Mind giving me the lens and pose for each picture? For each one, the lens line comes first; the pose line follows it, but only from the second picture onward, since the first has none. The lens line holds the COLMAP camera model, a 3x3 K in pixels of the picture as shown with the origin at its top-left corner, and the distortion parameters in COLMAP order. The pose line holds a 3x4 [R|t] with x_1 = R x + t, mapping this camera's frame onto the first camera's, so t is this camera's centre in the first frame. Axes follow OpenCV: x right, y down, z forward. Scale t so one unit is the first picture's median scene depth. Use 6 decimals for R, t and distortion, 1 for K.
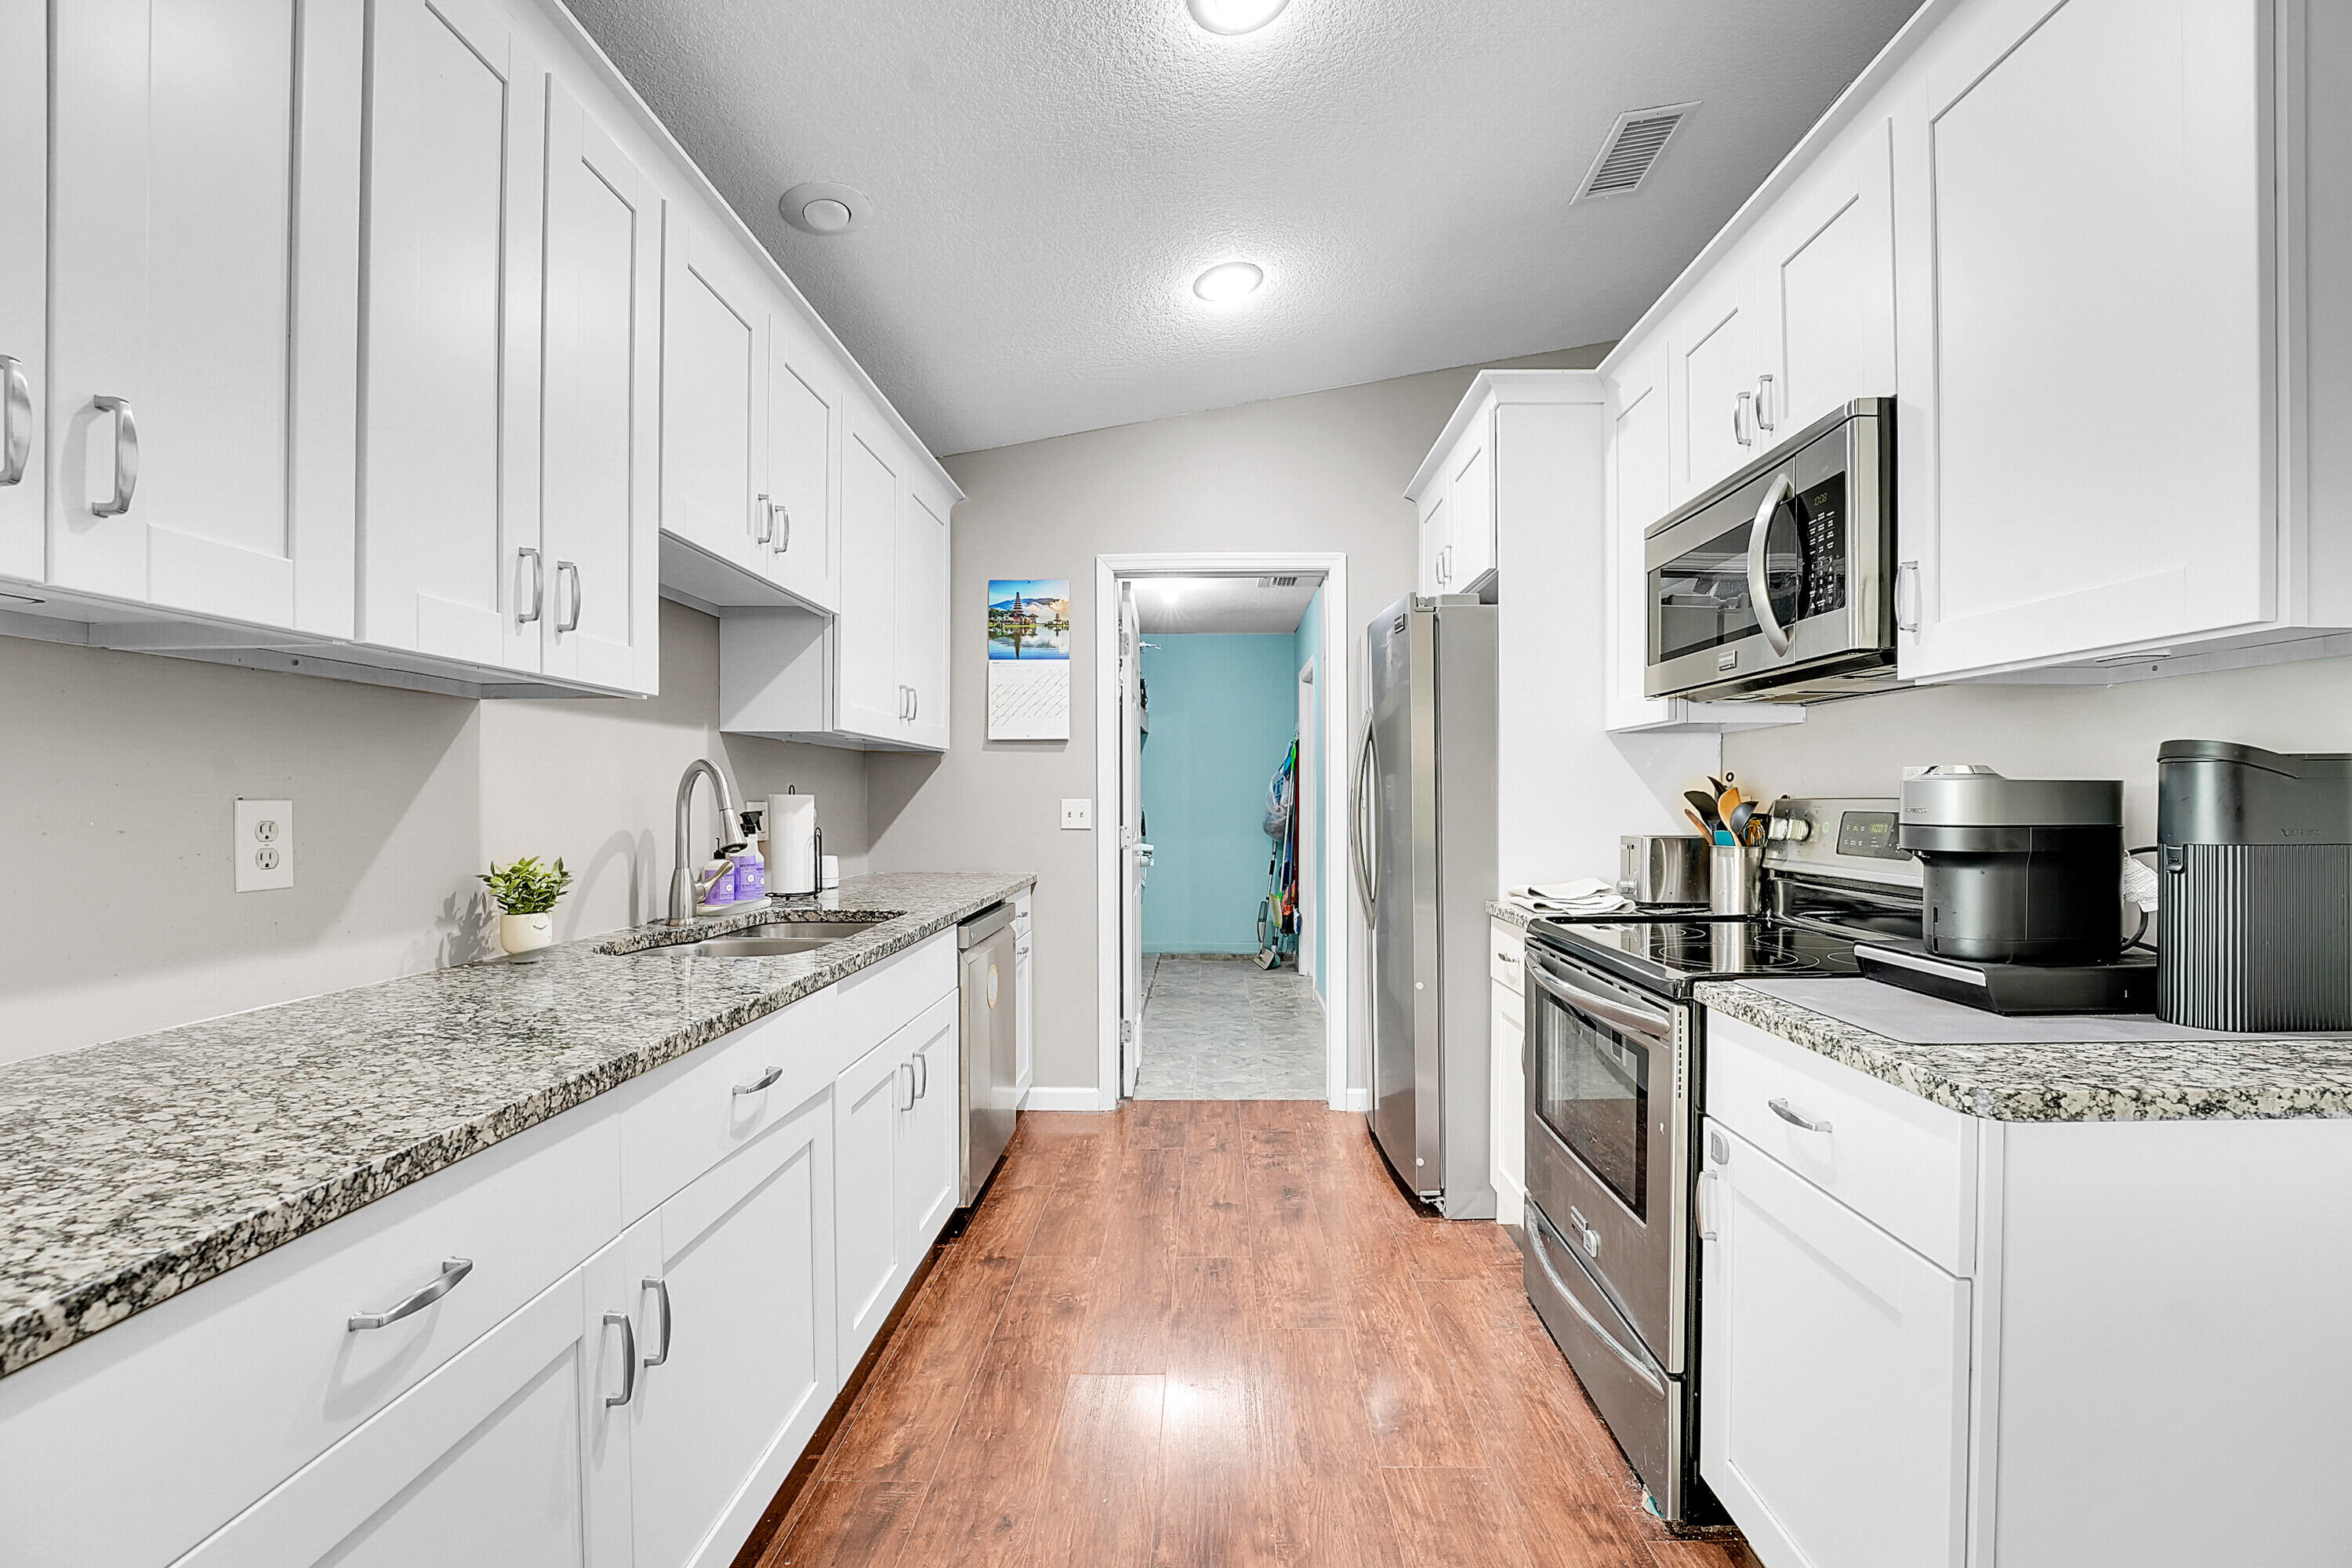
lens RADIAL K [[979.6, 0, 1176.0], [0, 979.6, 784.0], [0, 0, 1]] dist [-0.019308, -0.000053]
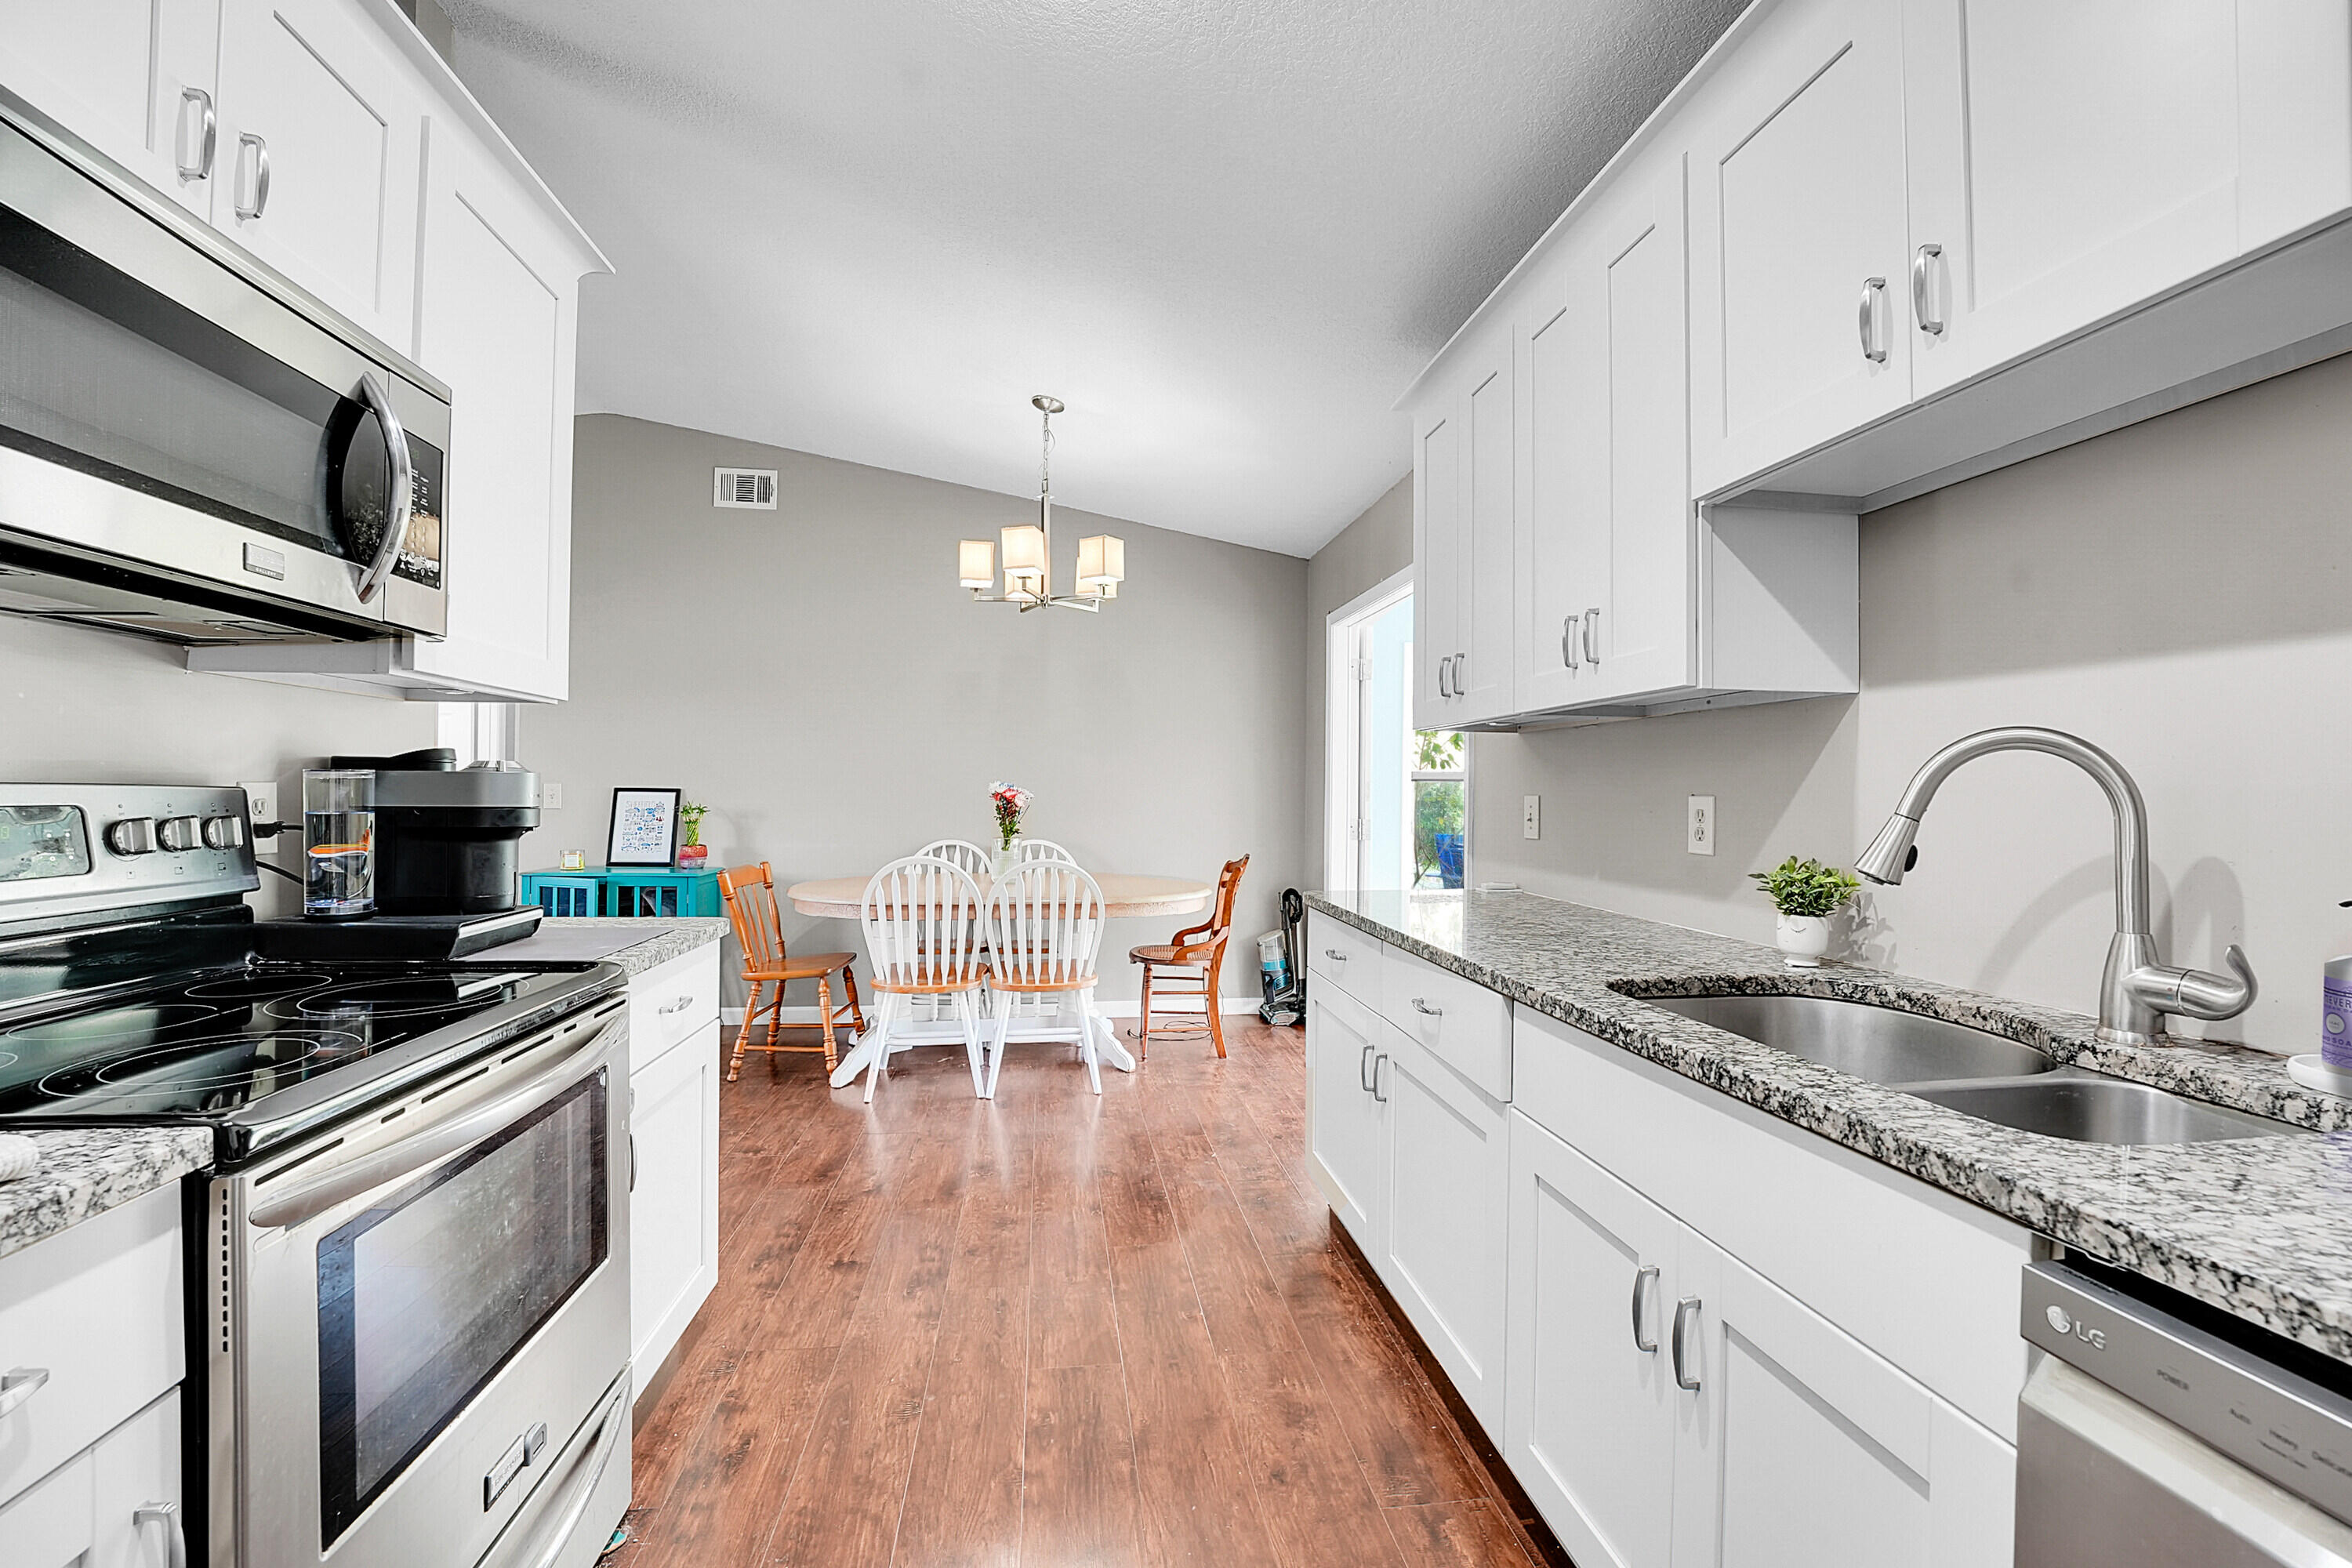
lens RADIAL K [[979.6, 0, 1176.0], [0, 979.6, 784.0], [0, 0, 1]] dist [-0.019308, -0.000053]
pose [[-0.986829, -0.008188, -0.161562, 0.109960], [-0.004705, 0.999749, -0.021926, 0.029717], [0.161701, -0.020877, -0.986619, 2.006740]]
